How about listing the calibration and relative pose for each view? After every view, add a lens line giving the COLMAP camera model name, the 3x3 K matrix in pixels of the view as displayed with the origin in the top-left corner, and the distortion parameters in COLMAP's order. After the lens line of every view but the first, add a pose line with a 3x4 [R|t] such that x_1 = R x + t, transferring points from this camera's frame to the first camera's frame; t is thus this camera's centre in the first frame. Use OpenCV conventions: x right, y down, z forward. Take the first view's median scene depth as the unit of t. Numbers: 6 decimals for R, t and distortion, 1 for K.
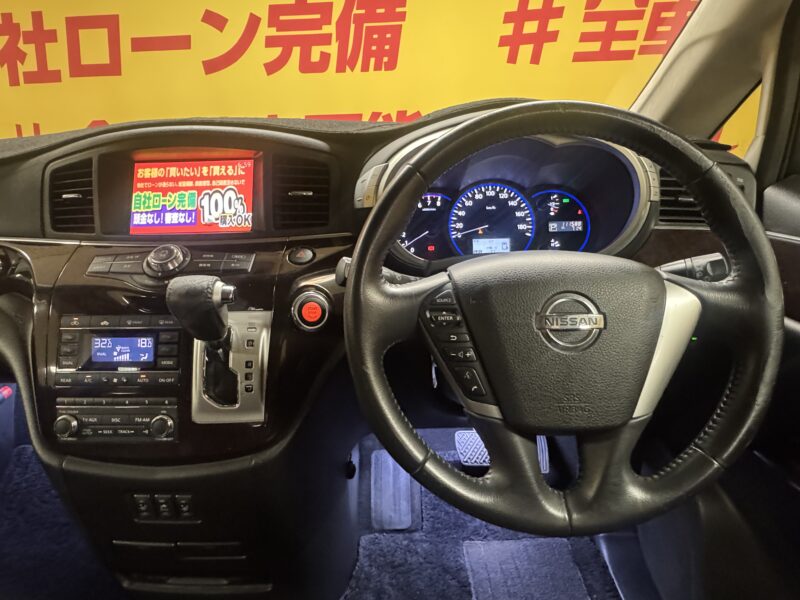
lens RADIAL K [[475.6, 0, 372.8], [0, 475.6, 300.5], [0, 0, 1]] dist [-0.005555, 0.000811]
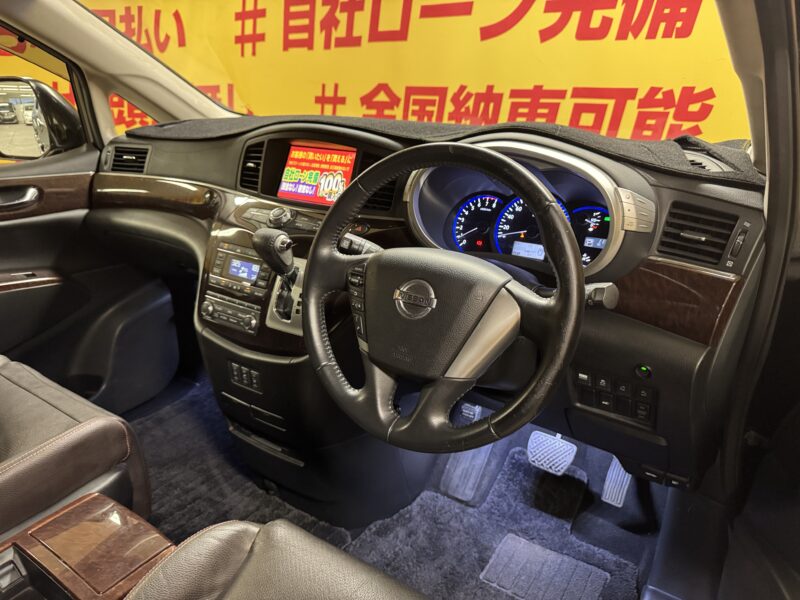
lens RADIAL K [[563.4, 0, 400.0], [0, 563.4, 300.0], [0, 0, 1]] dist [0.054554, -0.090201]
pose [[0.846917, 0.222028, -0.483151, 0.479079], [-0.211004, 0.974376, 0.077898, -0.030008], [0.488067, 0.035974, 0.872065, -0.208334]]
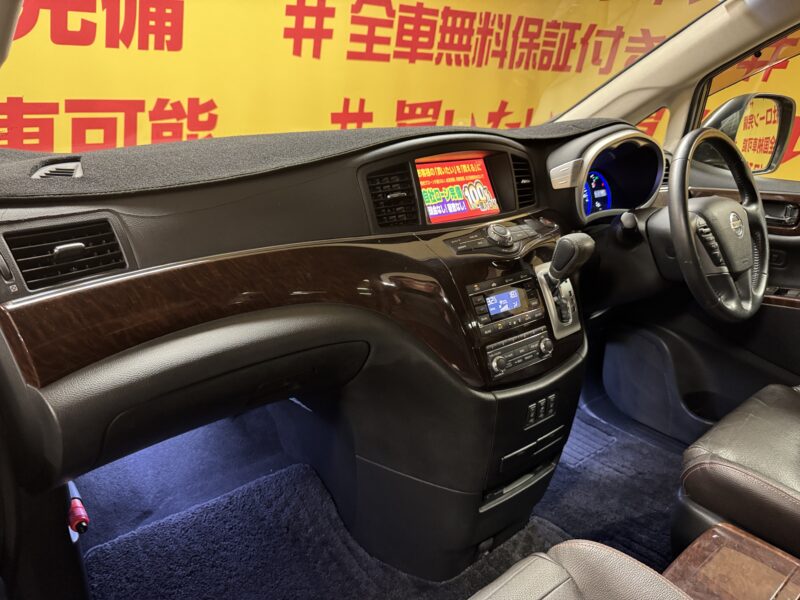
lens RADIAL K [[587.8, 0, 417.7], [0, 587.8, 300.2], [0, 0, 1]] dist [-0.008570, -0.010506]
pose [[0.714688, -0.190389, 0.673033, -1.068991], [0.213219, 0.975744, 0.049606, -0.021745], [-0.666153, 0.108050, 0.737947, -0.035667]]
